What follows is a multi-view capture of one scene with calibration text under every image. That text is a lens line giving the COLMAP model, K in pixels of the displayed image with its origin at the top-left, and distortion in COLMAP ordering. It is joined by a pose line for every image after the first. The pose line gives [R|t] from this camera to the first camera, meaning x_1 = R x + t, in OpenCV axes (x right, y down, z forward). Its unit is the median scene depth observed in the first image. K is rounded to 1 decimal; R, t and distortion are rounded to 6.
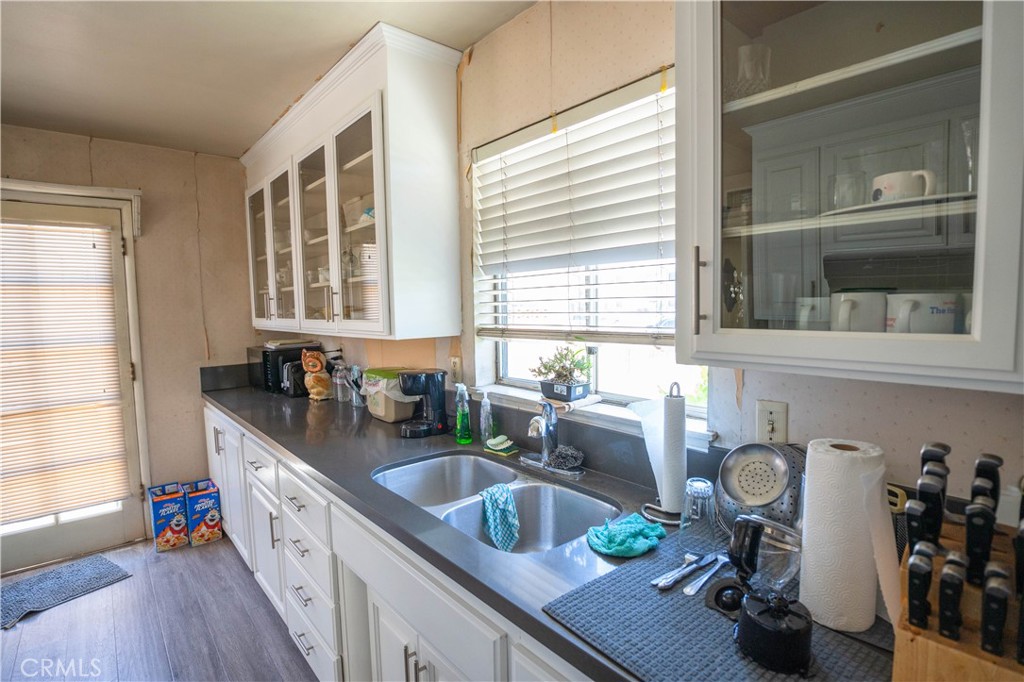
lens RADIAL K [[497.2, 0, 517.8], [0, 497.2, 344.2], [0, 0, 1]] dist [-0.043708, 0.008346]
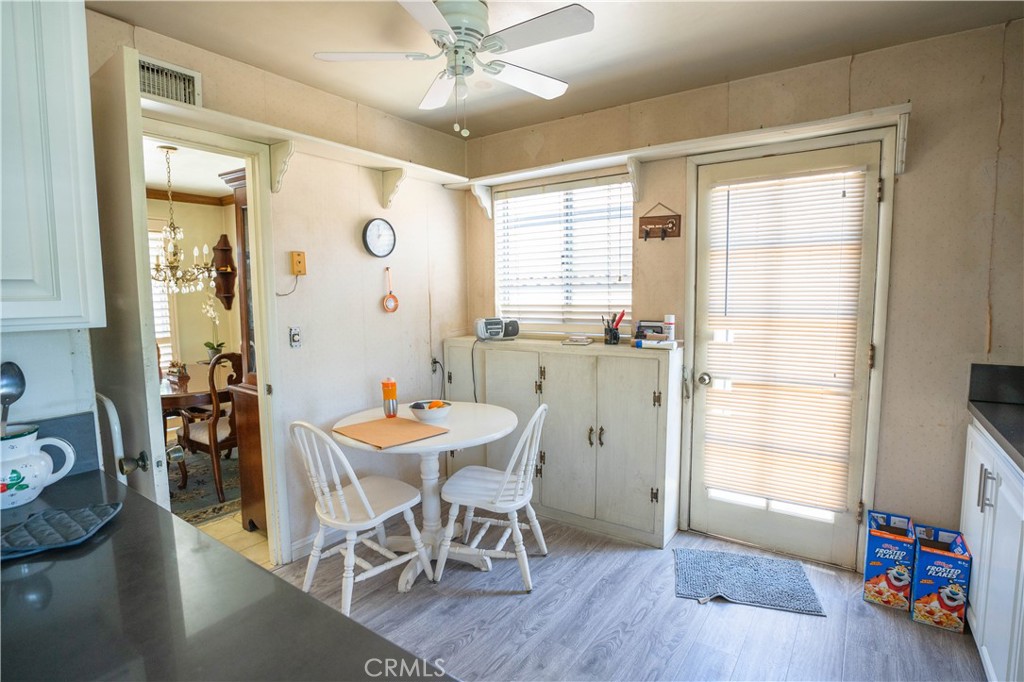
lens RADIAL K [[507.1, 0, 512.0], [0, 507.1, 341.0], [0, 0, 1]] dist [-0.045710, 0.010043]
pose [[0.231787, 0.109003, -0.966640, -0.175738], [-0.067248, 0.993120, 0.095864, -0.003804], [0.970439, 0.042784, 0.237523, 0.267444]]
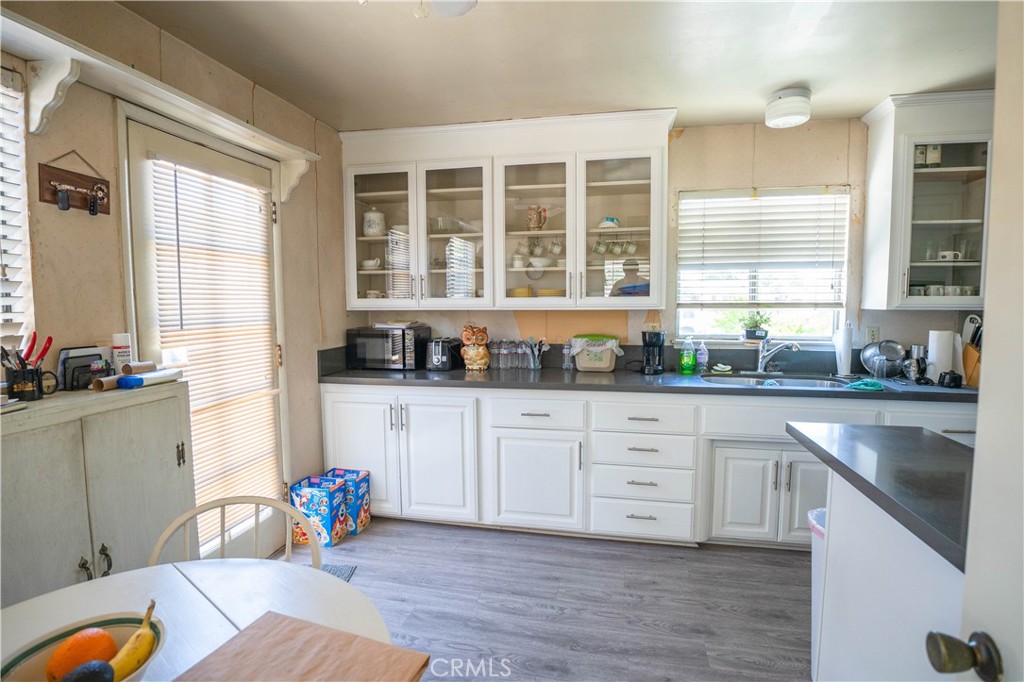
lens RADIAL K [[520.9, 0, 516.6], [0, 520.9, 342.8], [0, 0, 1]] dist [-0.032533, 0.001207]
pose [[0.796296, -0.034605, 0.603917, -1.027681], [0.036984, 0.999280, 0.008494, 0.042241], [-0.603776, 0.015571, 0.797002, -0.011225]]
